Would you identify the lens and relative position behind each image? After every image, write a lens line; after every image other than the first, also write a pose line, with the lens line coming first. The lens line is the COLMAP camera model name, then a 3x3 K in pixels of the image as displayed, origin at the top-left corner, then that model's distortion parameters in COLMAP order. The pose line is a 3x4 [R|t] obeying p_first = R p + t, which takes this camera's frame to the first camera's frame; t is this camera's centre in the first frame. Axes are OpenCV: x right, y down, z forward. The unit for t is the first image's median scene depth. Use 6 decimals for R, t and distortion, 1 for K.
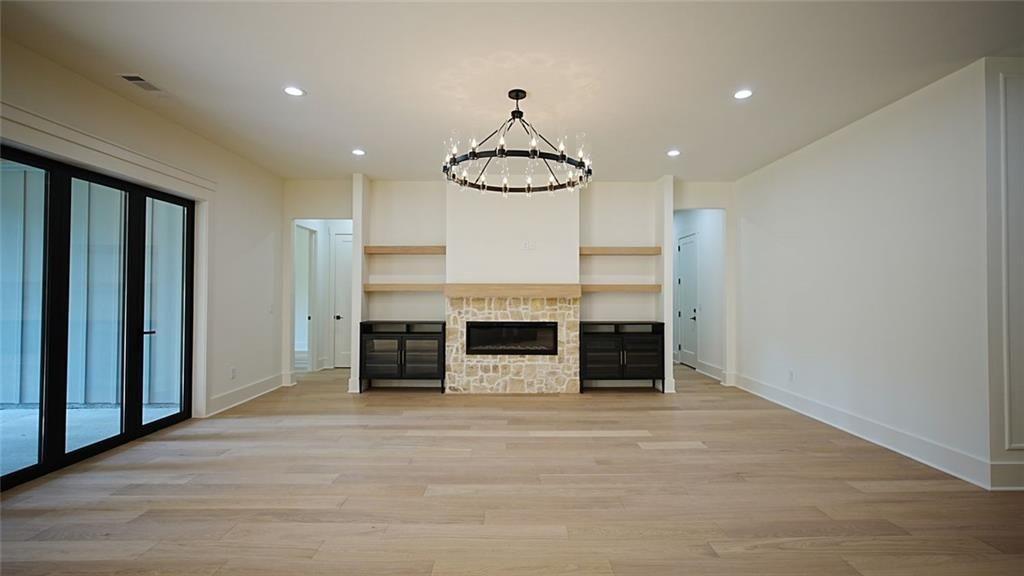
lens RADIAL K [[468.0, 0, 507.9], [0, 468.0, 285.9], [0, 0, 1]] dist [-0.001821, 0.001531]
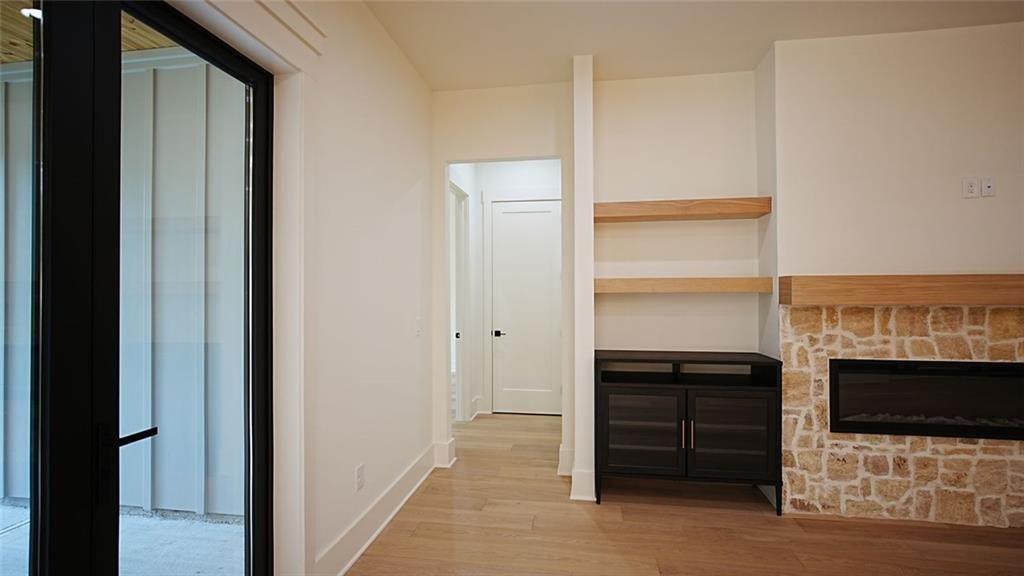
lens RADIAL K [[468.0, 0, 515.3], [0, 468.0, 288.6], [0, 0, 1]] dist [-0.001821, 0.001531]
pose [[0.988127, -0.005757, -0.153531, -0.320755], [0.007585, 0.999907, 0.011325, -0.000356], [0.153452, -0.012355, 0.988079, 0.503673]]
